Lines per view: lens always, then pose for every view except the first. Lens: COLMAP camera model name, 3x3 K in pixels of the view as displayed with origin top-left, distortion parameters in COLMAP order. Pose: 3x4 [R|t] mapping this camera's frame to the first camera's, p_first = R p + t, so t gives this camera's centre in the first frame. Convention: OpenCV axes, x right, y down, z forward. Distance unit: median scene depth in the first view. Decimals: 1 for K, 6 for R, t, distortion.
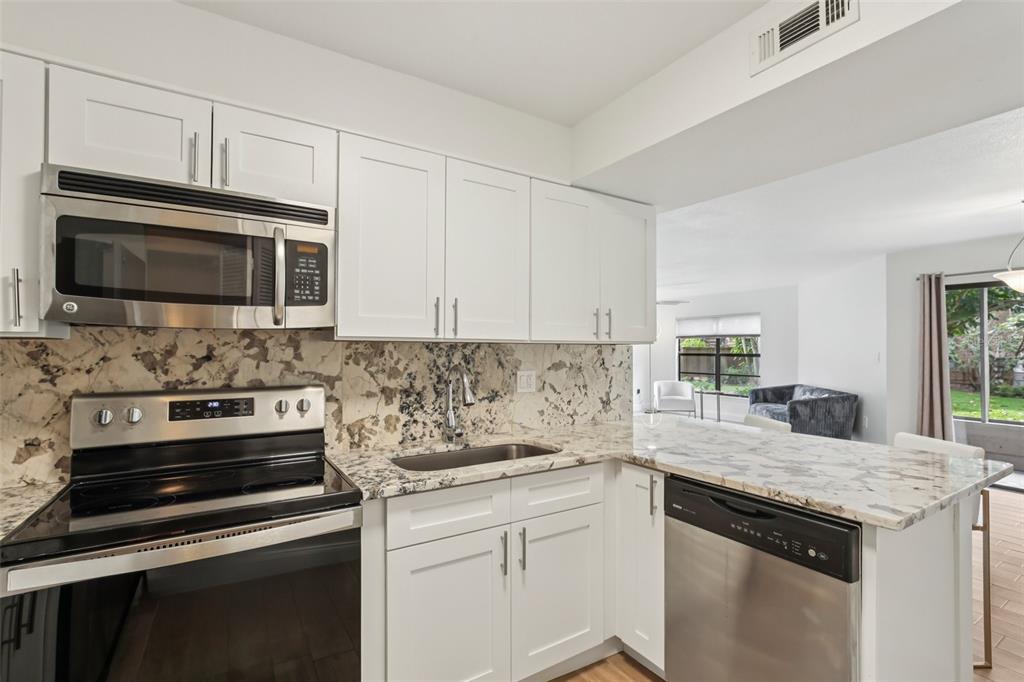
lens RADIAL K [[470.7, 0, 507.2], [0, 470.7, 341.4], [0, 0, 1]] dist [-0.000795, -0.000067]
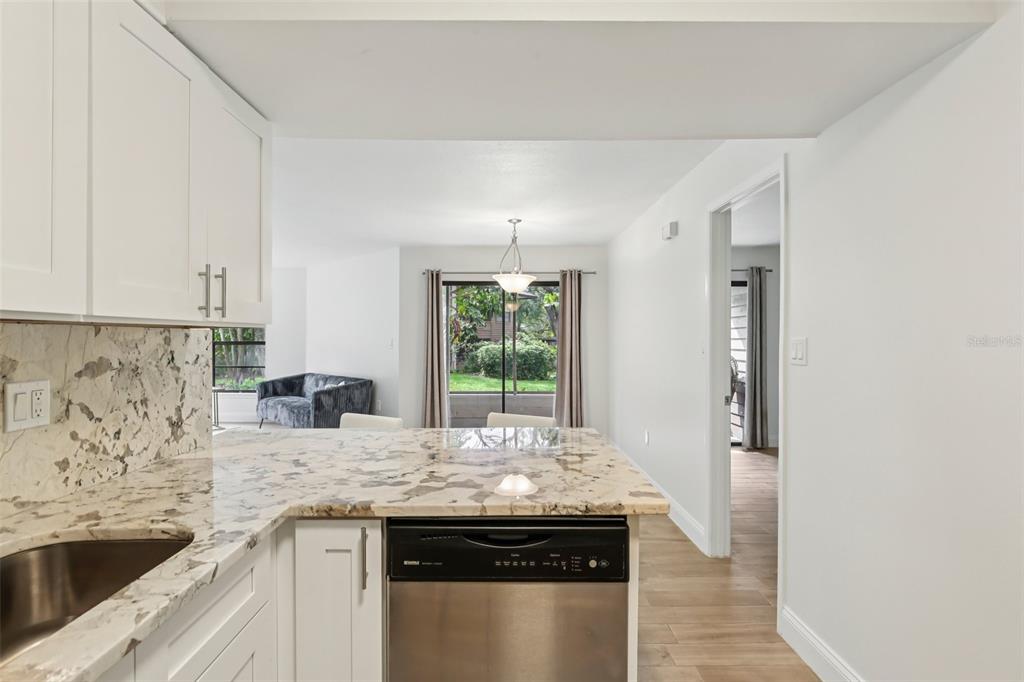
lens RADIAL K [[518.1, 0, 505.0], [0, 518.1, 339.8], [0, 0, 1]] dist [-0.001476, -0.000364]
pose [[0.531078, -0.006213, 0.847300, -0.148142], [-0.013716, 0.999779, 0.015928, 0.006828], [-0.847212, -0.020081, 0.530876, 0.346981]]
